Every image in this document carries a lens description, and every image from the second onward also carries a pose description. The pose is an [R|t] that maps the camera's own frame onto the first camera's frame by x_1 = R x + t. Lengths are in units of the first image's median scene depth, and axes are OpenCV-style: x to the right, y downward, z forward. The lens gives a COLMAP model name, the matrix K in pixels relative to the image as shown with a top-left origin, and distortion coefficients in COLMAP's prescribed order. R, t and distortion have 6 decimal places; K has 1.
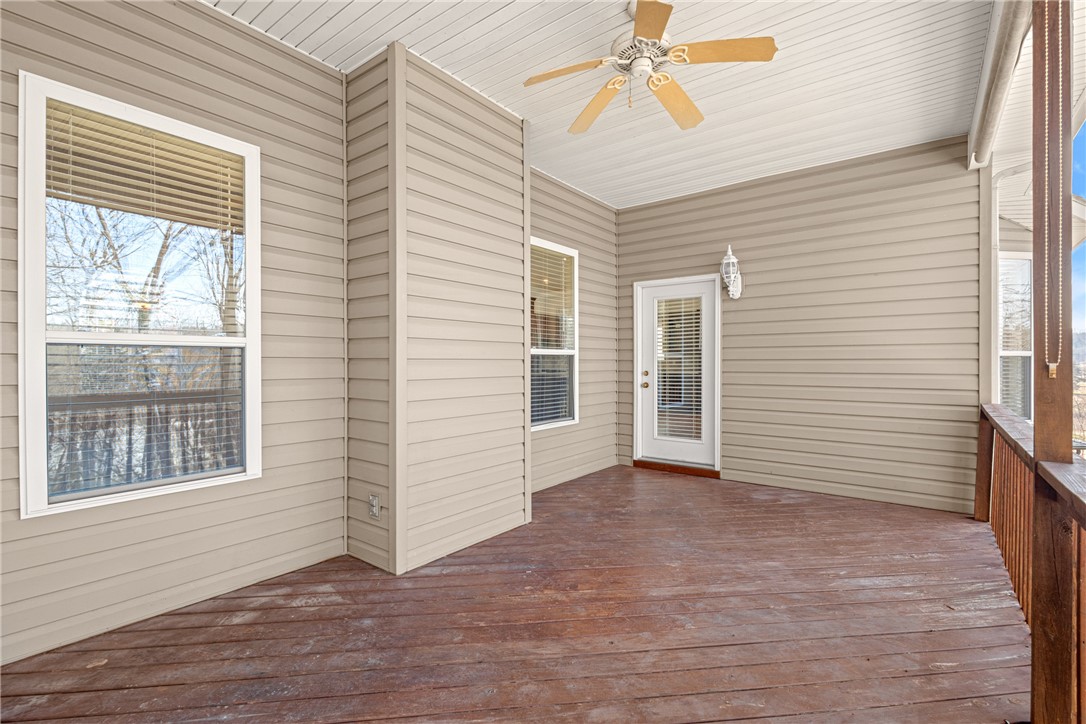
lens RADIAL K [[506.8, 0, 541.2], [0, 506.8, 365.5], [0, 0, 1]] dist [-0.001362, 0.000243]
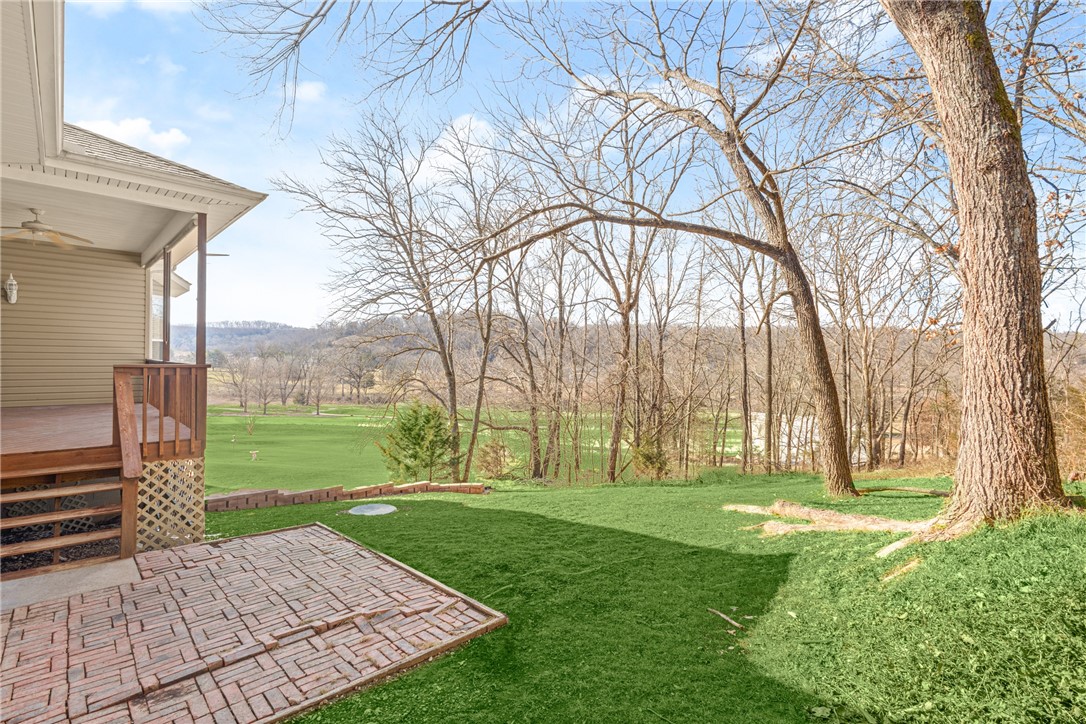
lens RADIAL K [[506.8, 0, 545.0], [0, 506.8, 357.0], [0, 0, 1]] dist [-0.001362, 0.000243]
pose [[0.176485, -0.007043, 0.984278, -1.035430], [-0.004405, 0.999959, 0.007945, 0.031704], [-0.984293, -0.005738, 0.176447, -1.147097]]
